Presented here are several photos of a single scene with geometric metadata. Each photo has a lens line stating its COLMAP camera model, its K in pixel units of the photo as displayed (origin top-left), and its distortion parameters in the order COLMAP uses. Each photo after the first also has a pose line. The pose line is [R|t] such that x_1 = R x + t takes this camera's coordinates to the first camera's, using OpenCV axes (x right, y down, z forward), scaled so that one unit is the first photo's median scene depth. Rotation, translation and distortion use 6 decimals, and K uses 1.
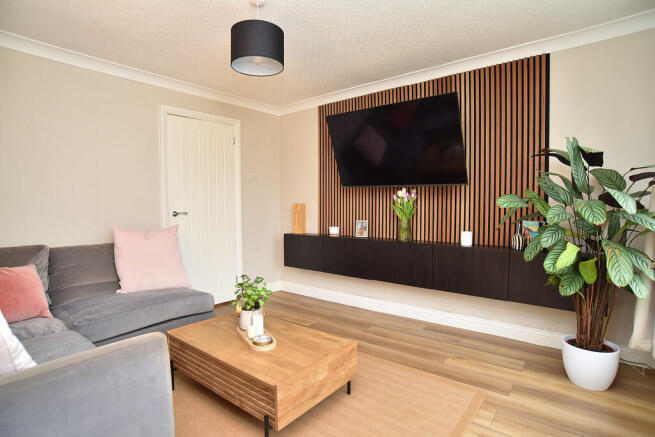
lens RADIAL K [[335.2, 0, 327.5], [0, 335.2, 218.5], [0, 0, 1]] dist [-0.086795, 0.044383]
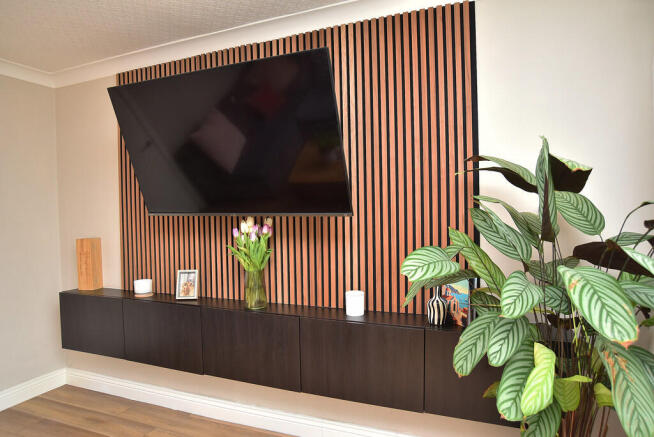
lens RADIAL K [[401.2, 0, 327.0], [0, 401.2, 218.5], [0, 0, 1]] dist [-0.121355, 0.096702]
pose [[0.956623, -0.022045, 0.290495, 0.156431], [0.028837, 0.999401, -0.019123, -0.072476], [-0.289899, 0.026670, 0.956685, 0.304500]]
